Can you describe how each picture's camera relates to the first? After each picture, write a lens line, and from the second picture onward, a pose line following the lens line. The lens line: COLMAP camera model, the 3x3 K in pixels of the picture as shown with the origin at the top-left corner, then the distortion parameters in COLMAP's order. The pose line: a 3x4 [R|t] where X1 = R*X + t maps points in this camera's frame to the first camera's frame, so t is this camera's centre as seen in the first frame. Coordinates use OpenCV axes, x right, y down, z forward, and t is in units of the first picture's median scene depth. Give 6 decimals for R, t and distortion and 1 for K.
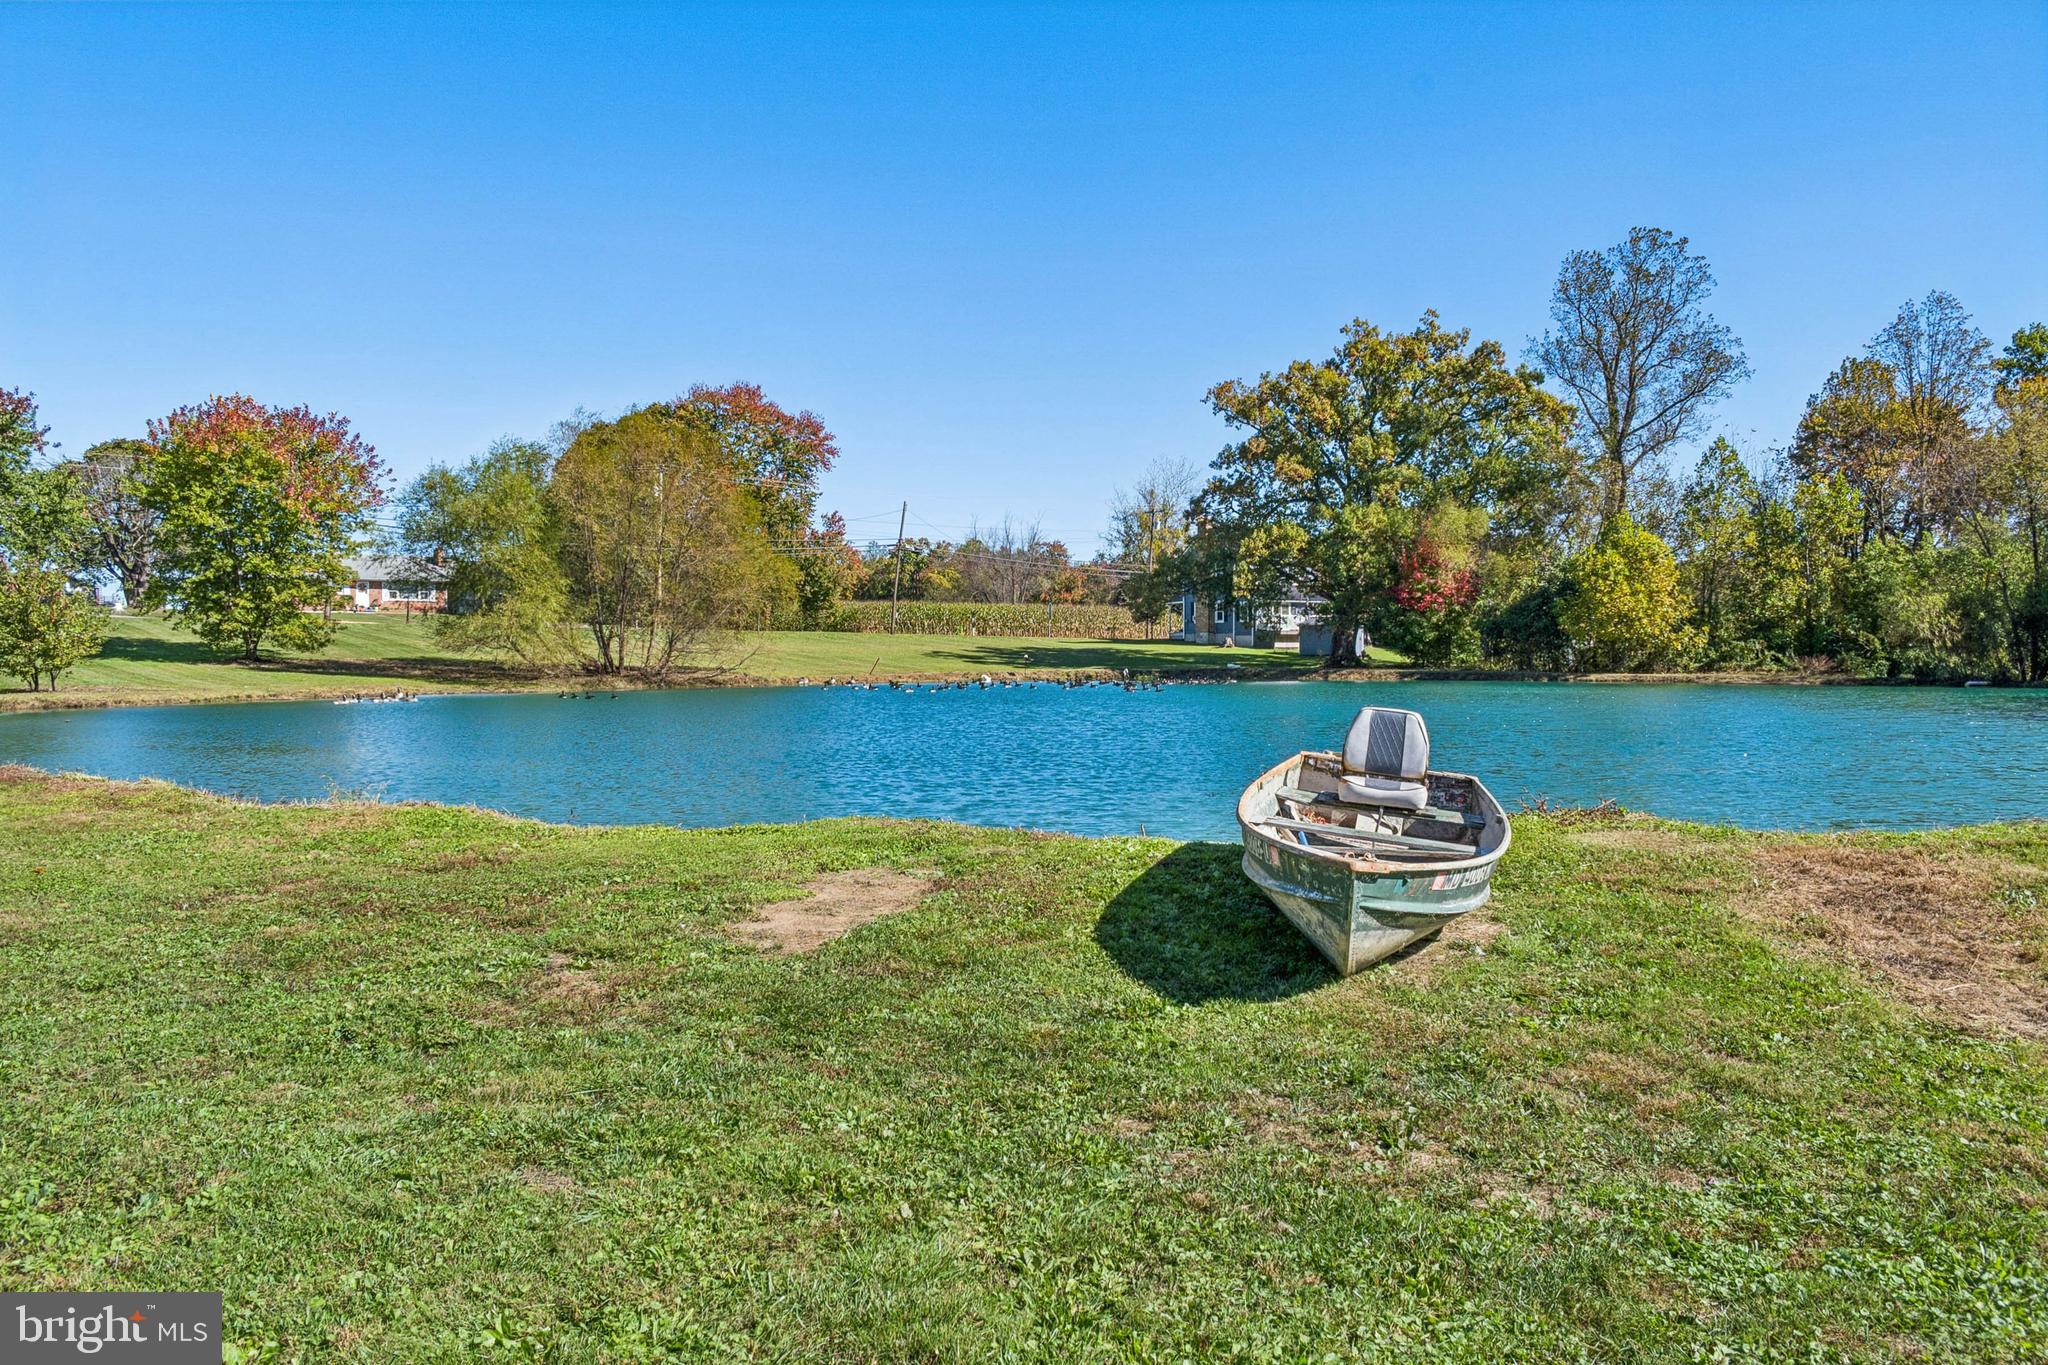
lens RADIAL K [[1552.2, 0, 1027.8], [0, 1552.2, 705.1], [0, 0, 1]] dist [-0.000793, -0.001387]
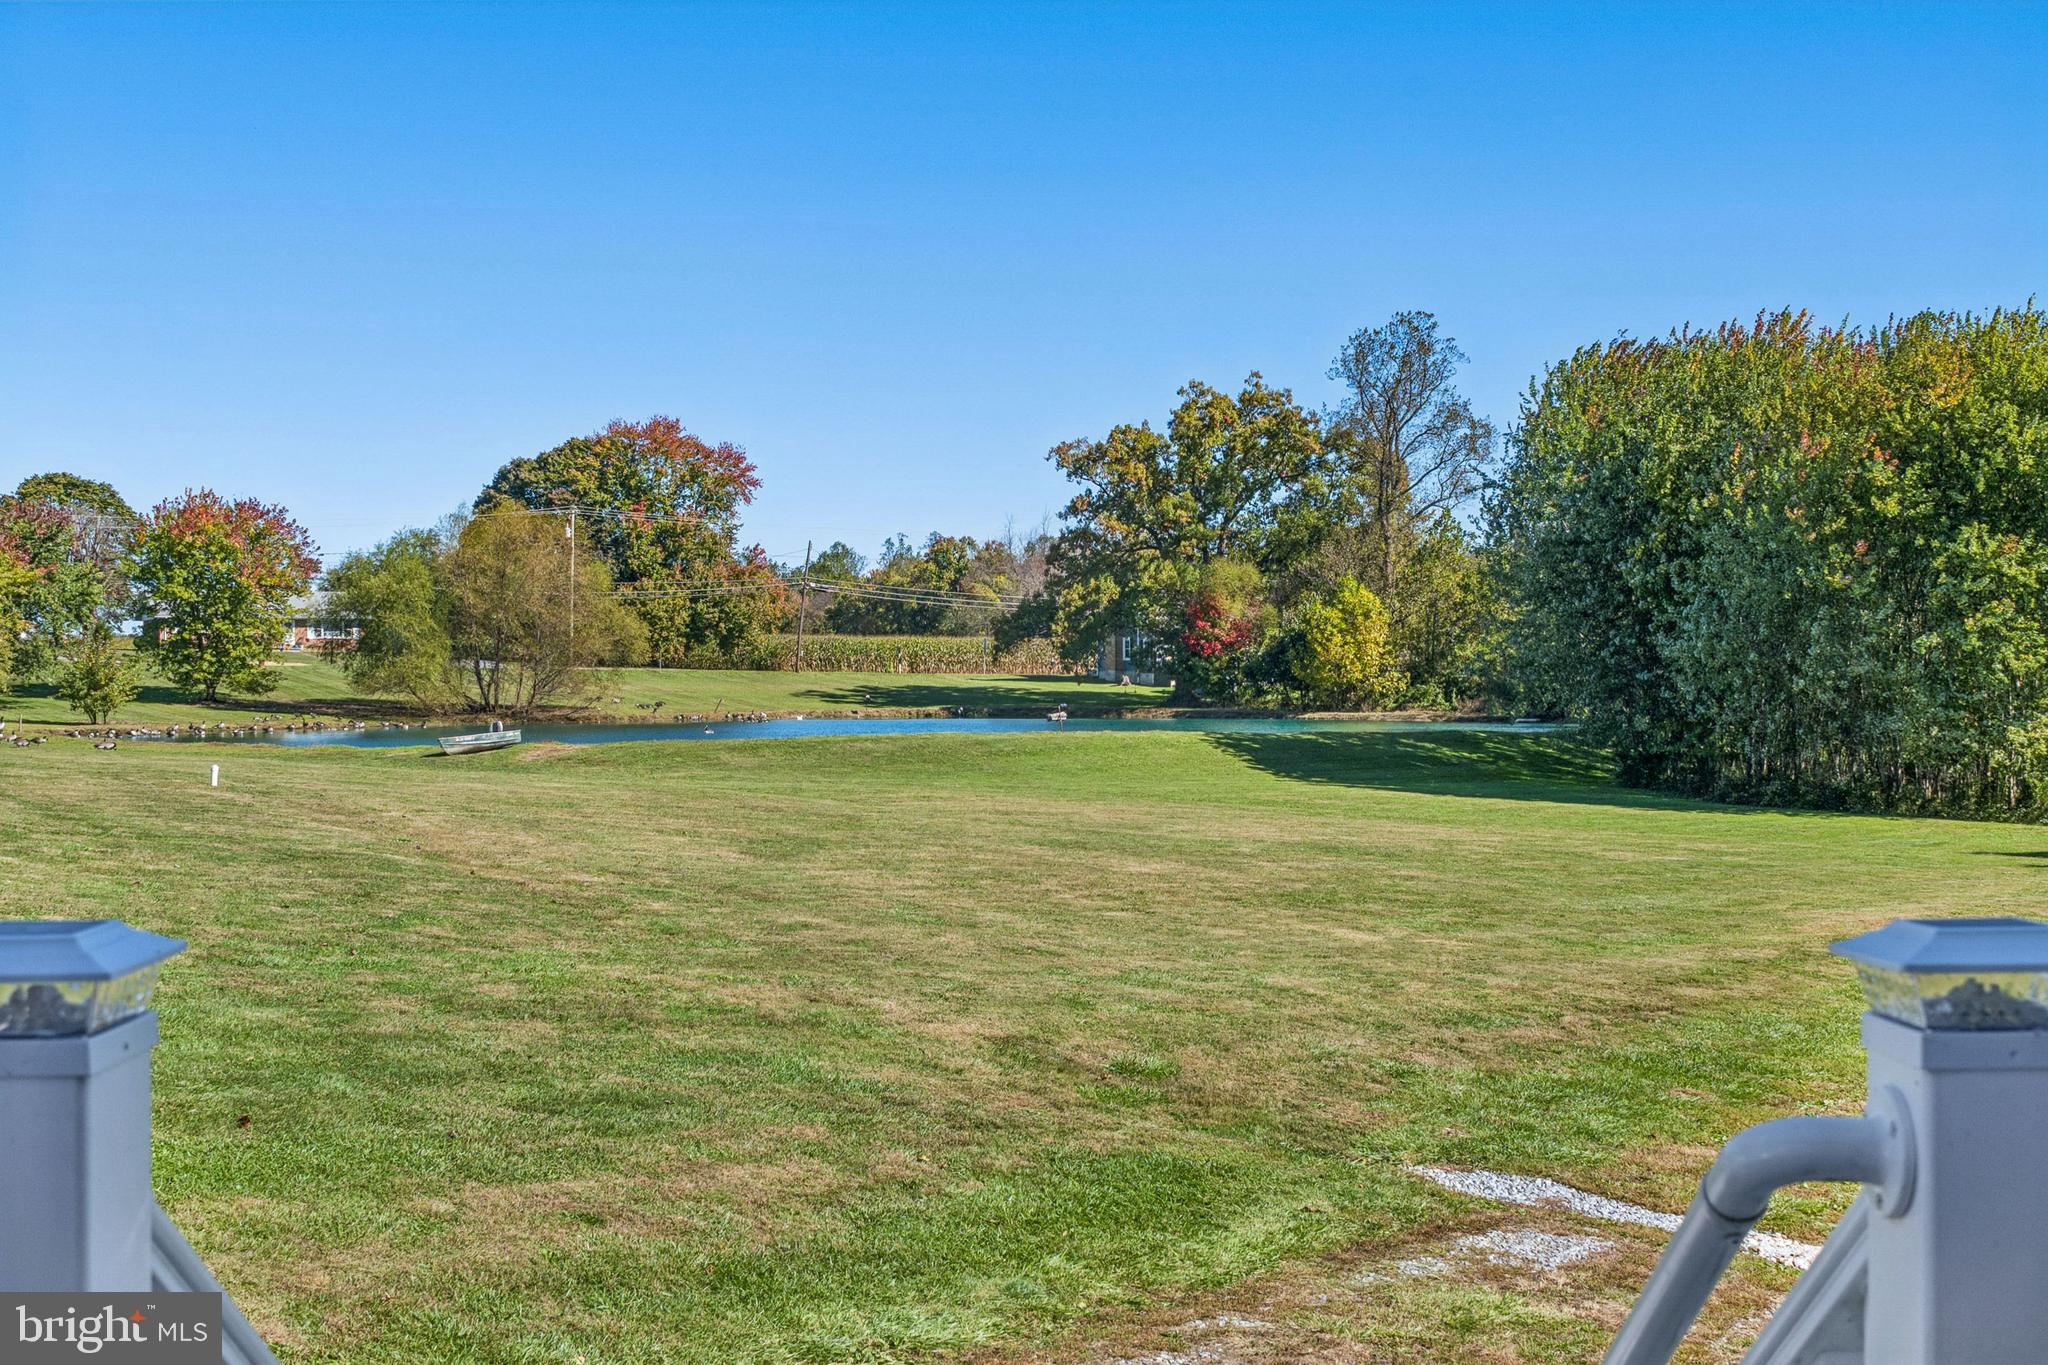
lens RADIAL K [[2593.1, 0, 1024.0], [0, 2593.1, 682.5], [0, 0, 1]] dist [0.020670, 0.028990]
pose [[0.992845, 0.000161, -0.119411, 0.331557], [-0.003778, 0.999541, -0.030068, 0.013861], [0.119351, 0.030304, 0.992390, -0.826555]]
